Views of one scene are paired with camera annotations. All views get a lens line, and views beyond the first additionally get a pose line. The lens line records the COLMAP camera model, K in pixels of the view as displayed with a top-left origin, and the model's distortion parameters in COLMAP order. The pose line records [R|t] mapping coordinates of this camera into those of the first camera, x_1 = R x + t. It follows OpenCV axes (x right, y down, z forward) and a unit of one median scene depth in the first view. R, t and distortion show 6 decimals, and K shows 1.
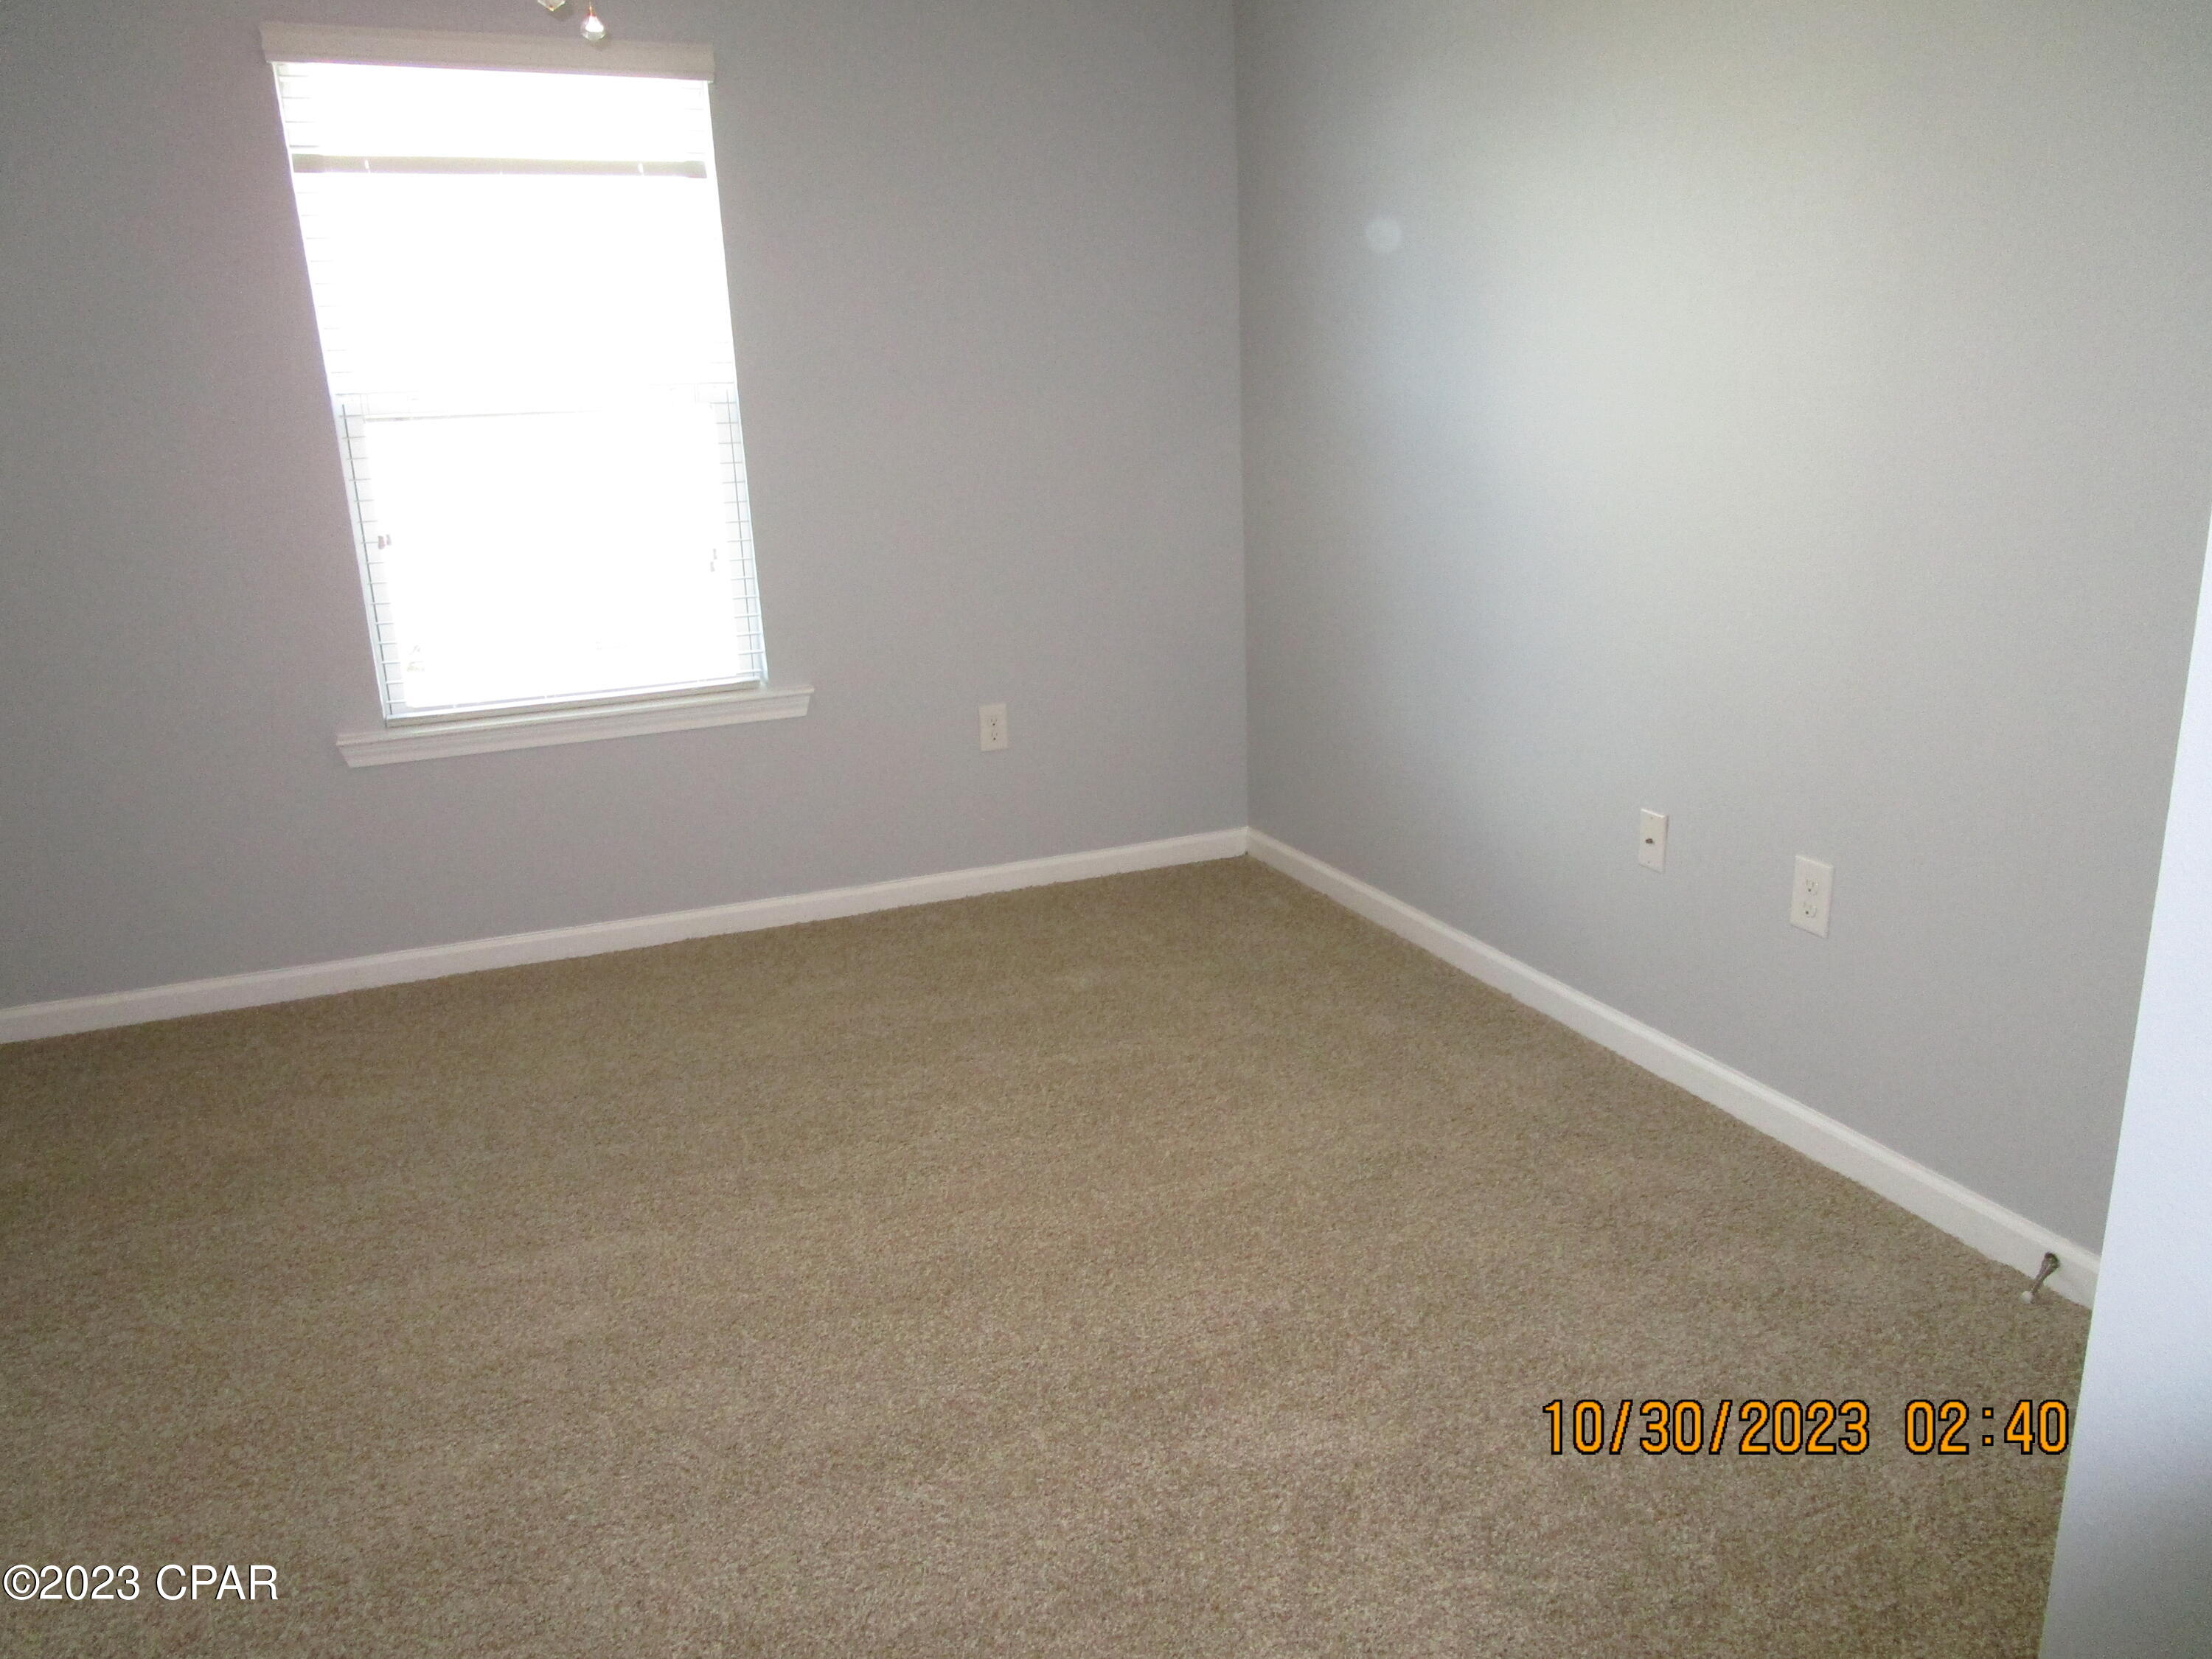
lens RADIAL K [[1576.7, 0, 1106.0], [0, 1576.7, 829.5], [0, 0, 1]] dist [-0.021413, -0.000940]
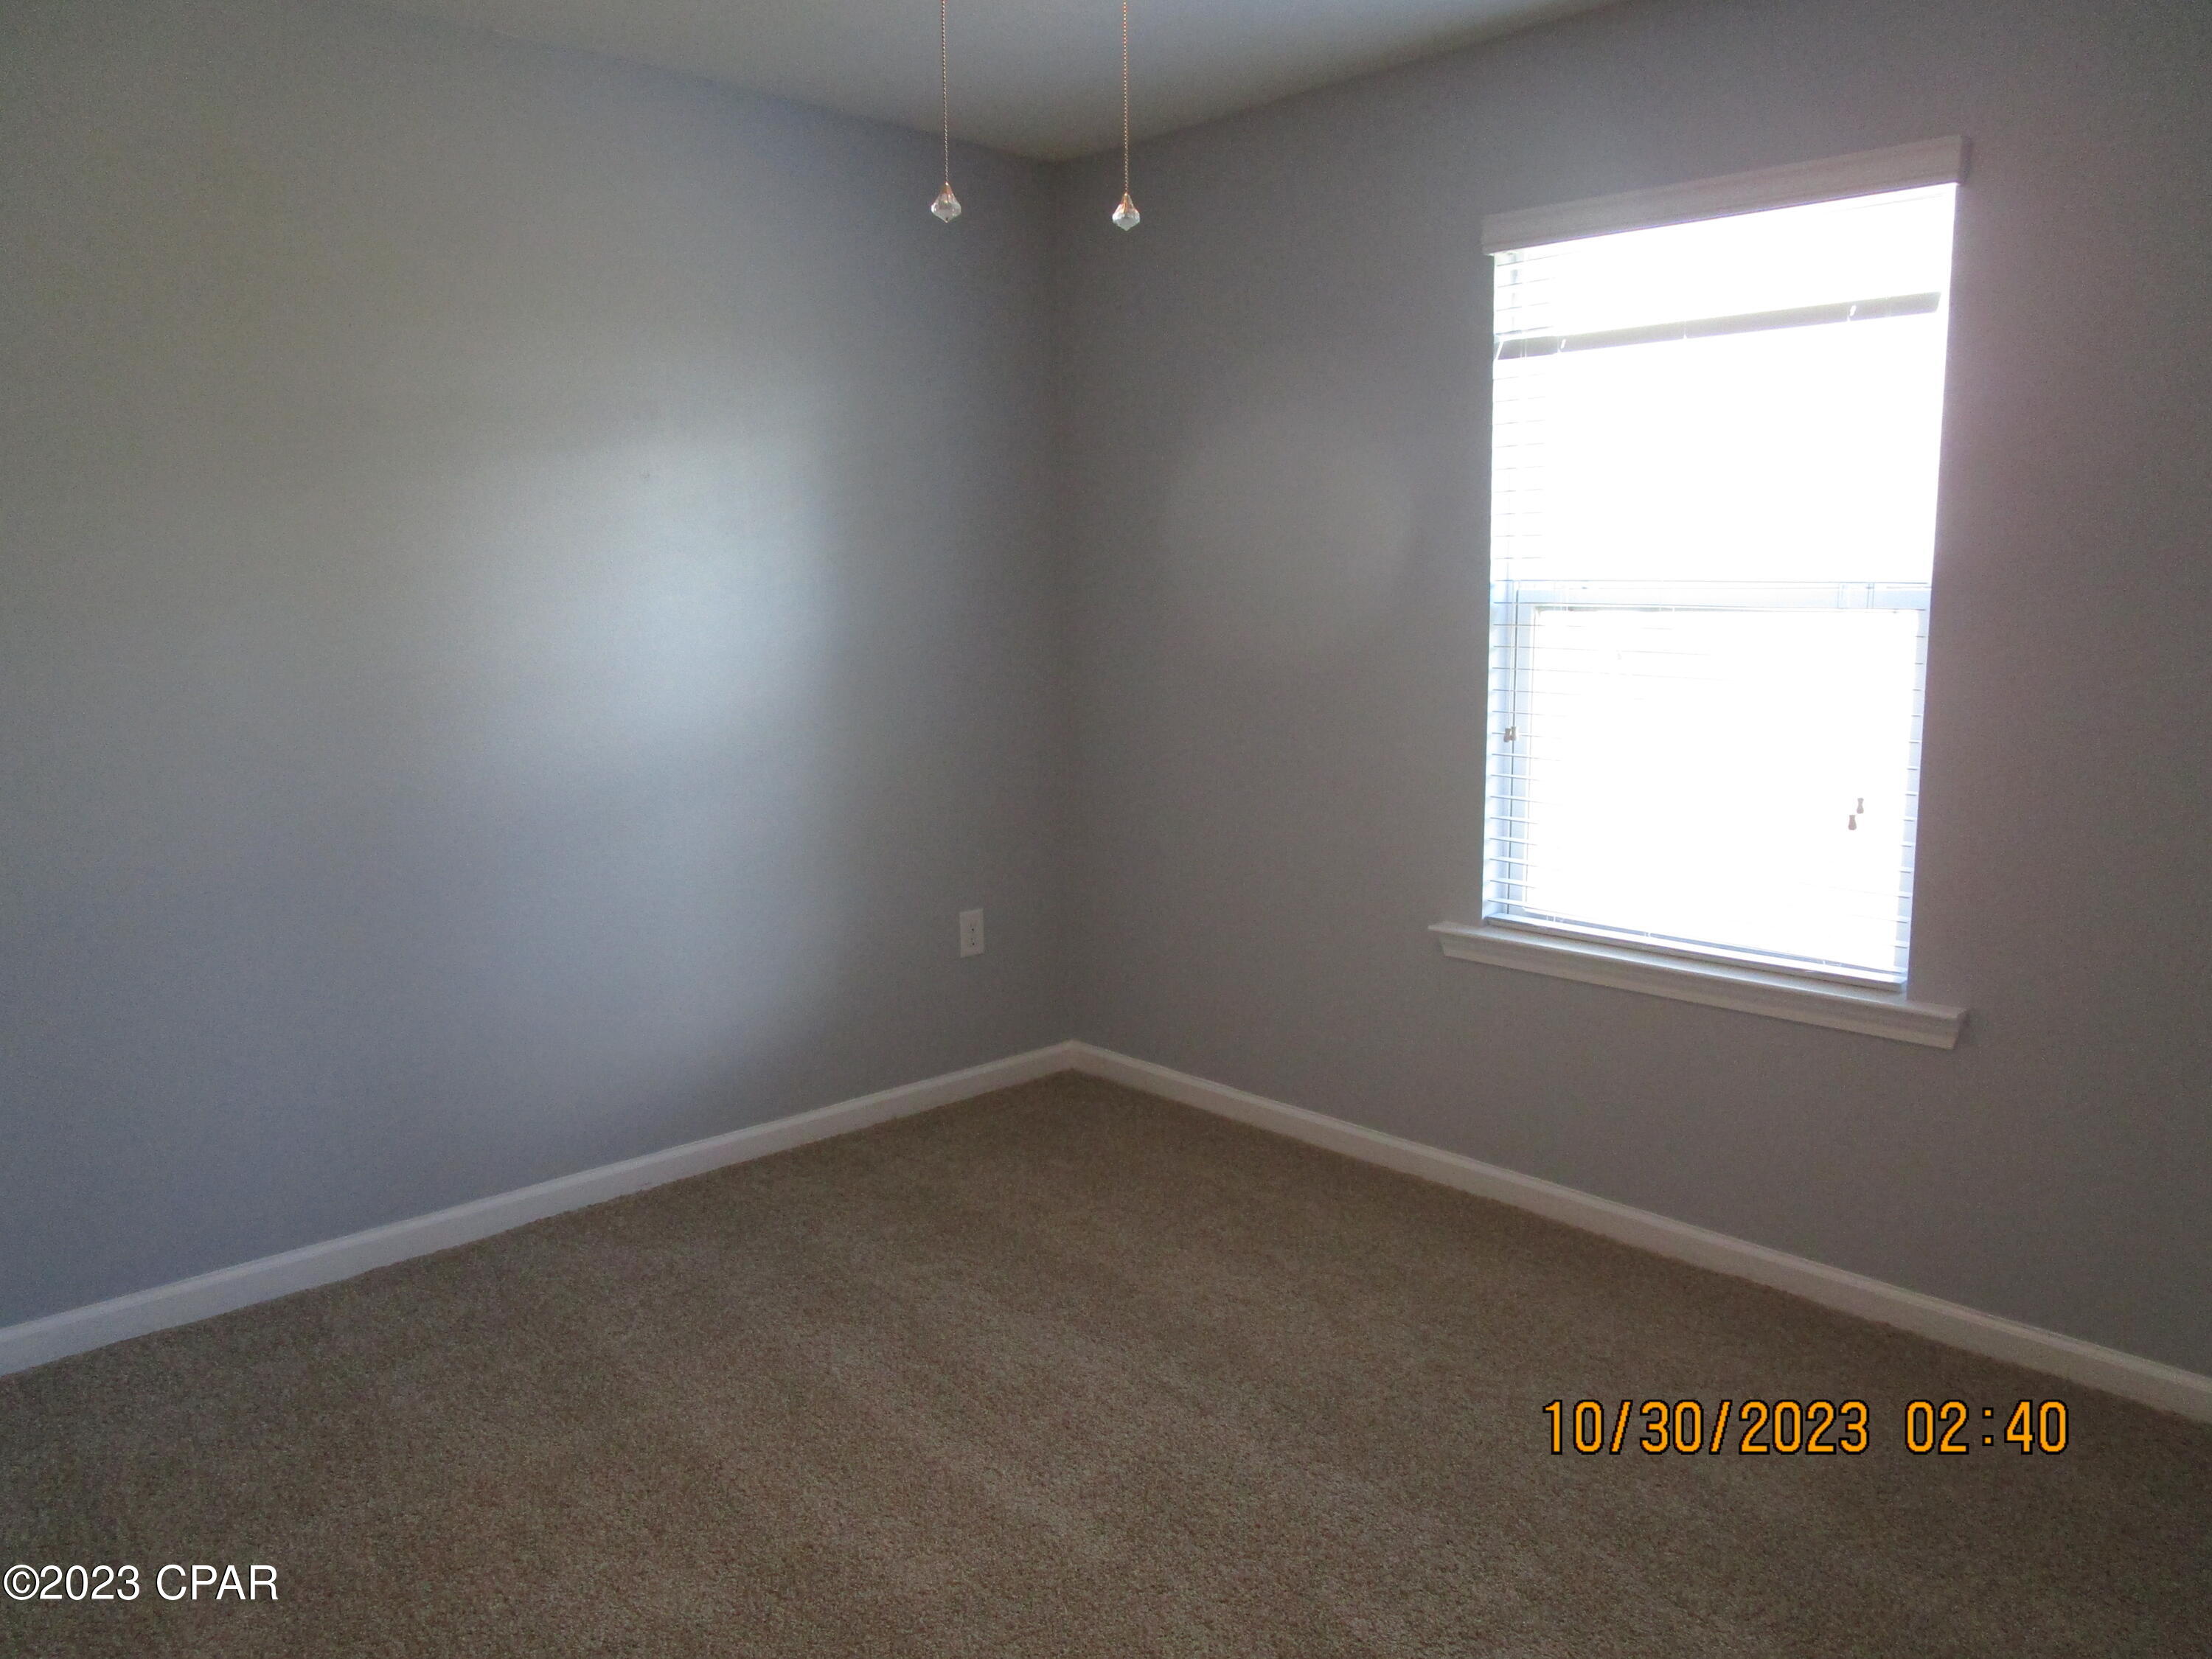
lens RADIAL K [[1578.9, 0, 1104.6], [0, 1578.9, 839.4], [0, 0, 1]] dist [-0.031062, 0.009492]
pose [[0.367637, 0.183935, -0.911598, 0.326079], [-0.251219, 0.963444, 0.093082, -0.150800], [0.895395, 0.194790, 0.400405, 0.416066]]
